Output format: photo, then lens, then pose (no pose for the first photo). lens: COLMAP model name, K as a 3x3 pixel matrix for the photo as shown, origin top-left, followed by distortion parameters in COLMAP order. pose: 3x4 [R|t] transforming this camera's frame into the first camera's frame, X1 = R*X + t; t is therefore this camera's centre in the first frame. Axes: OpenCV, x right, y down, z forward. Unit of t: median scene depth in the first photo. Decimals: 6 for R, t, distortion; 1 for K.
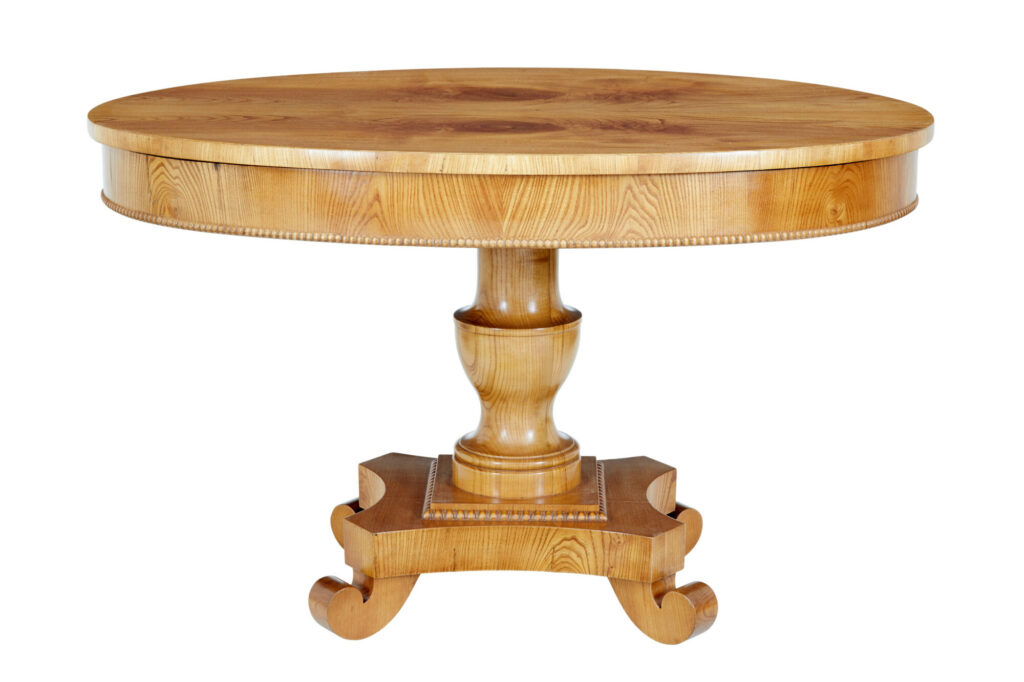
lens RADIAL K [[2482.9, 0, 502.1], [0, 2482.9, 347.1], [0, 0, 1]] dist [0.532172, 0.000000]
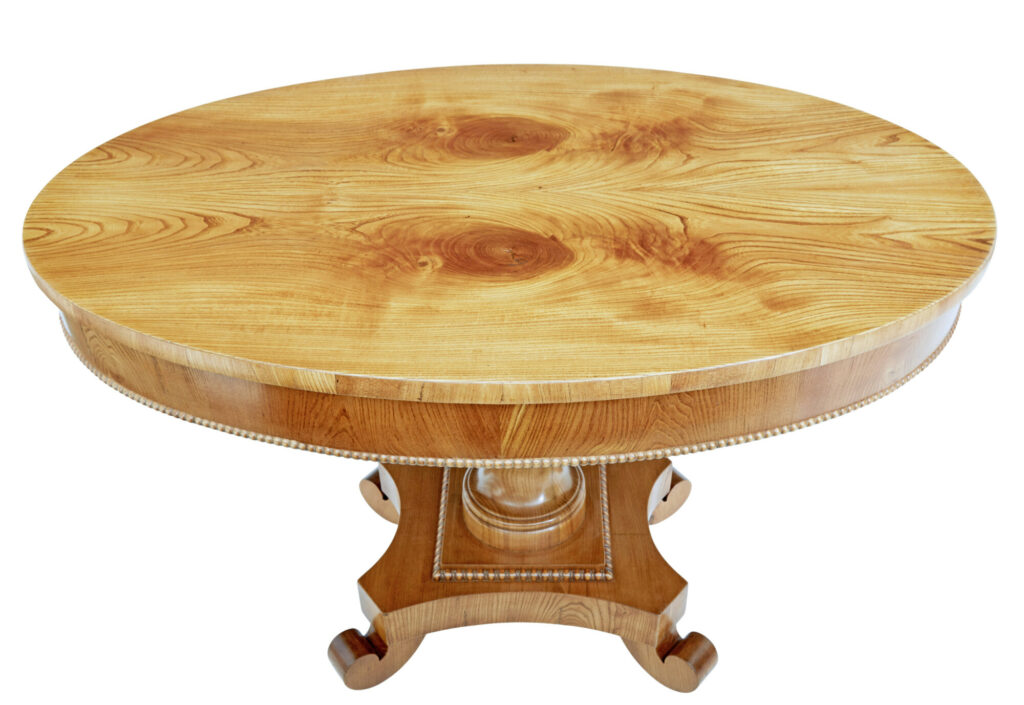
lens RADIAL K [[1129.1, 0, 516.6], [0, 1129.1, 353.6], [0, 0, 1]] dist [0.052614, 0.000000]
pose [[0.999789, -0.017442, -0.010820, 0.009293], [0.020286, 0.919880, 0.391676, -0.202125], [0.003122, -0.391813, 0.920040, 0.615125]]
